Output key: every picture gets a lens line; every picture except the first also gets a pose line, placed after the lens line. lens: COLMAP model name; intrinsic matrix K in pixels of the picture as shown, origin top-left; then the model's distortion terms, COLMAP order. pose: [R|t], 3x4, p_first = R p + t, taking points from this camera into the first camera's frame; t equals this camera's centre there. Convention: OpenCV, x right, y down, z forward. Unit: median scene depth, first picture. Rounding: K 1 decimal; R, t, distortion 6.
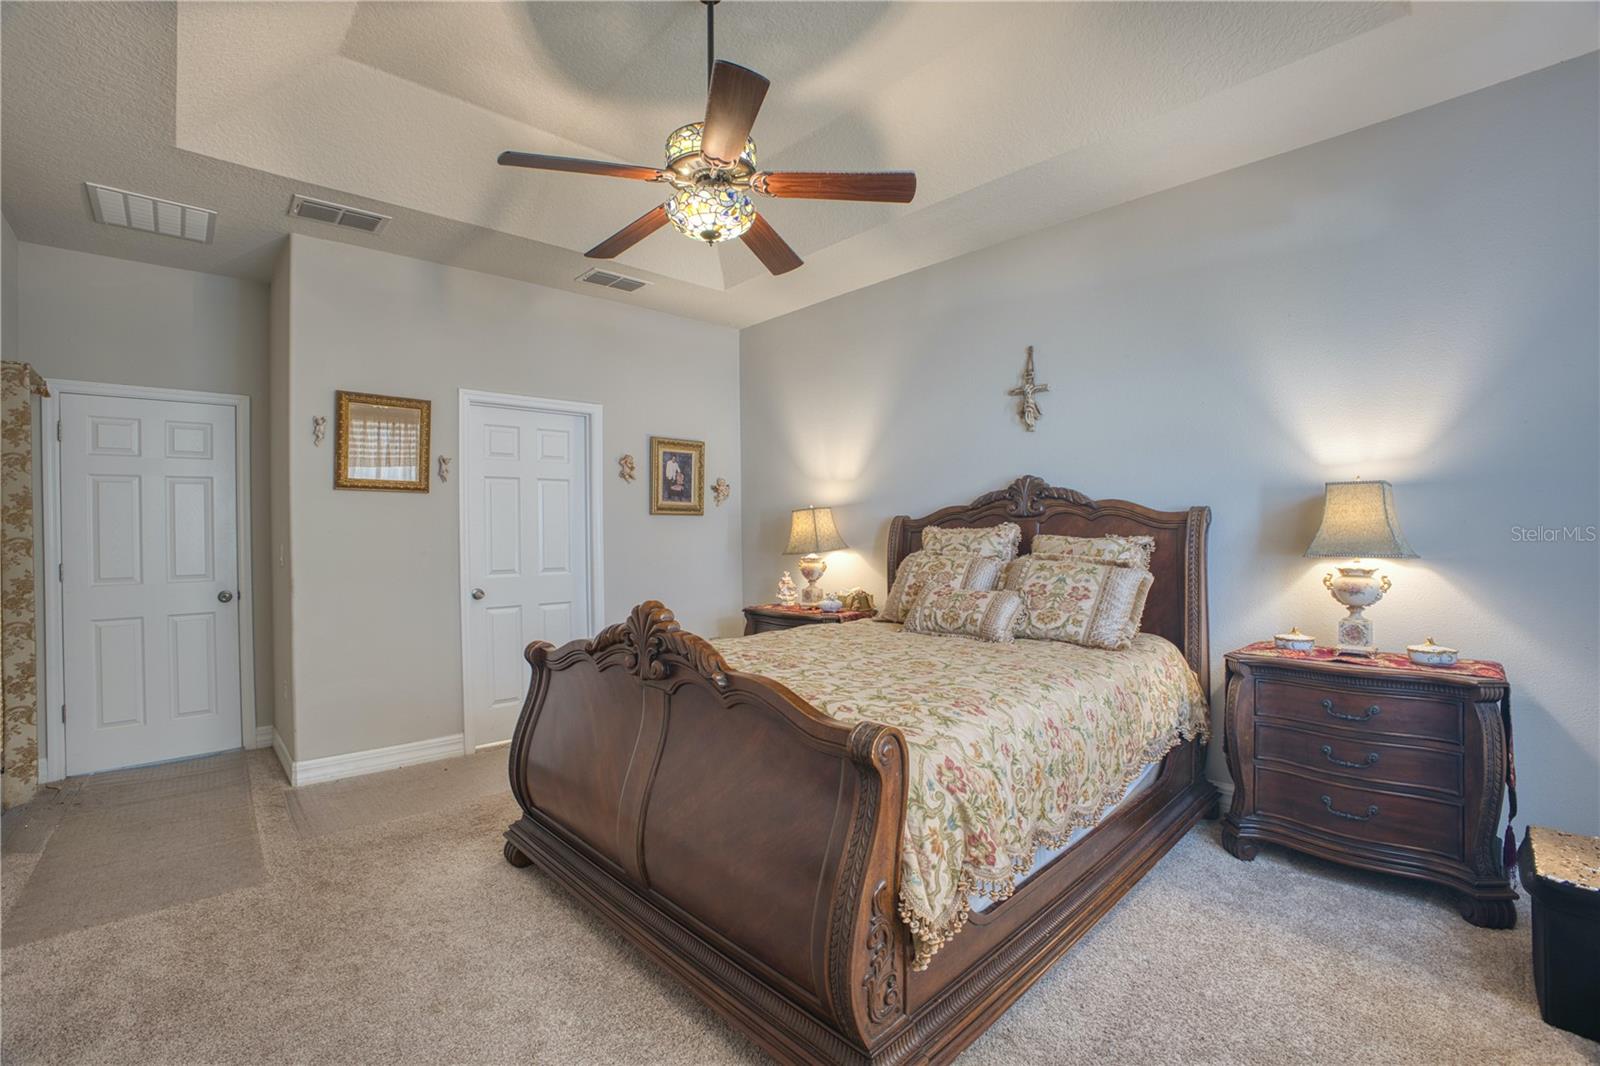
lens RADIAL K [[736.6, 0, 800.0], [0, 736.6, 533.0], [0, 0, 1]] dist [0.001079, -0.000215]
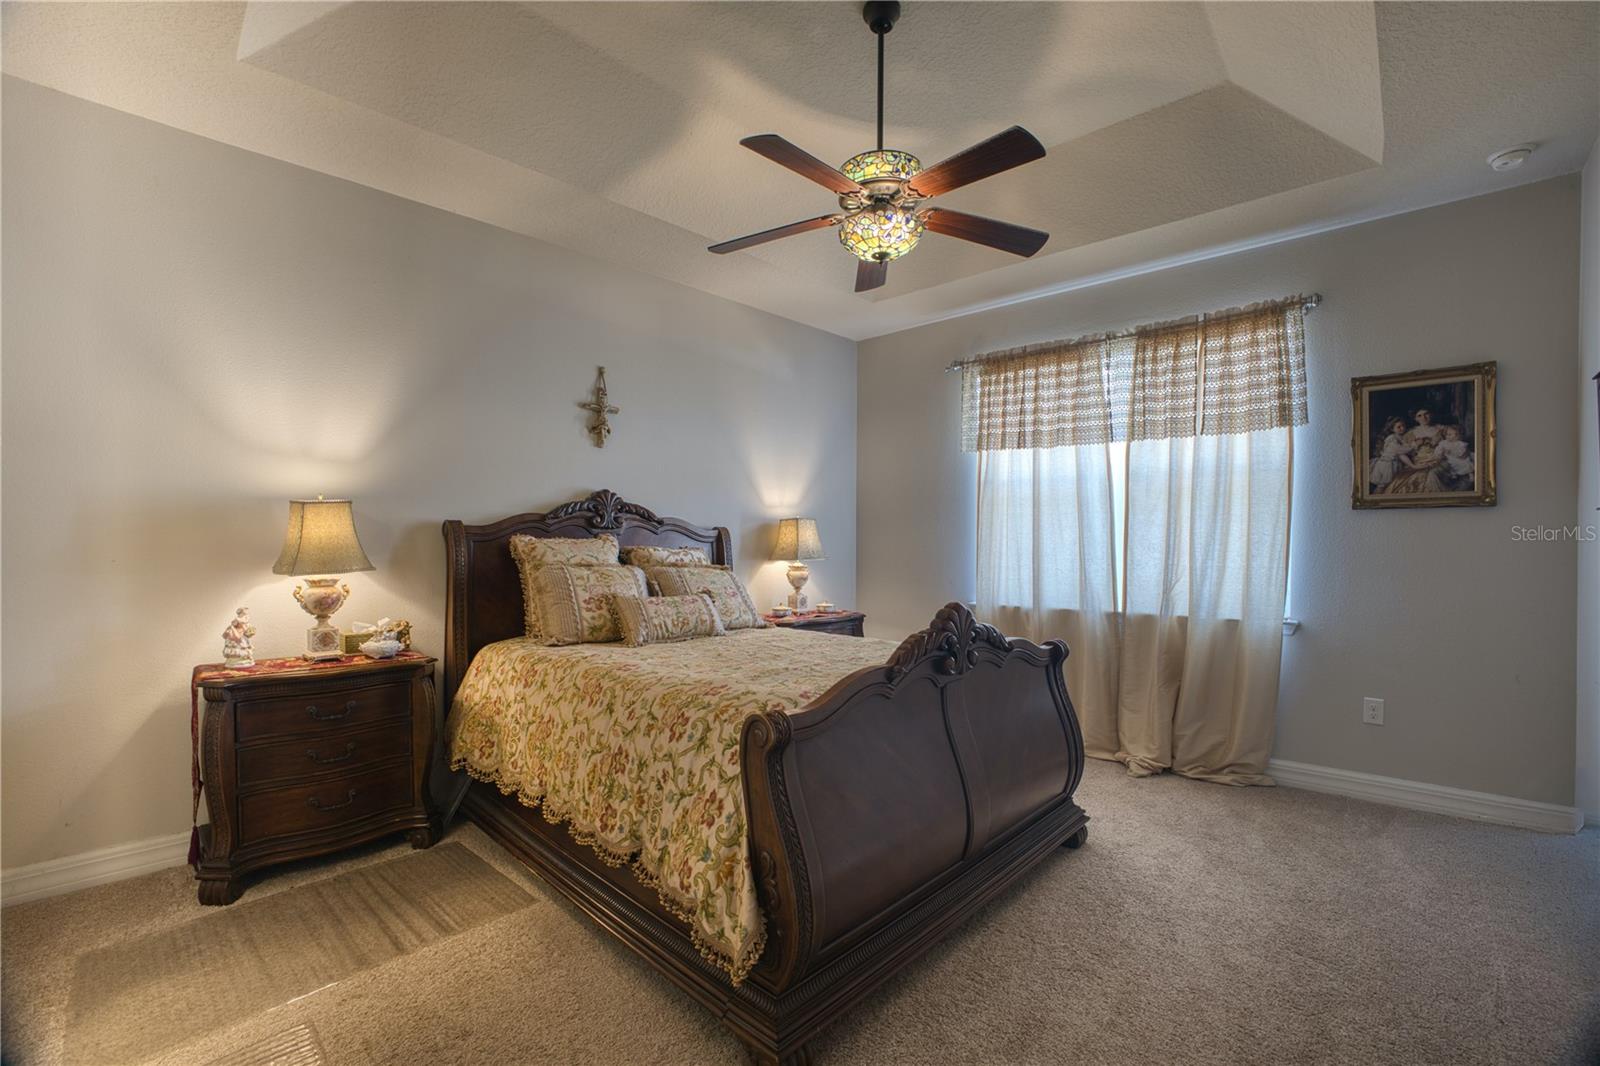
lens RADIAL K [[736.6, 0, 800.0], [0, 736.6, 533.0], [0, 0, 1]] dist [0.001079, -0.000215]
pose [[-0.018069, 0.024926, 0.999526, -0.768982], [-0.004213, 0.999678, -0.025006, 0.009969], [-0.999828, -0.004663, -0.017958, 0.753068]]
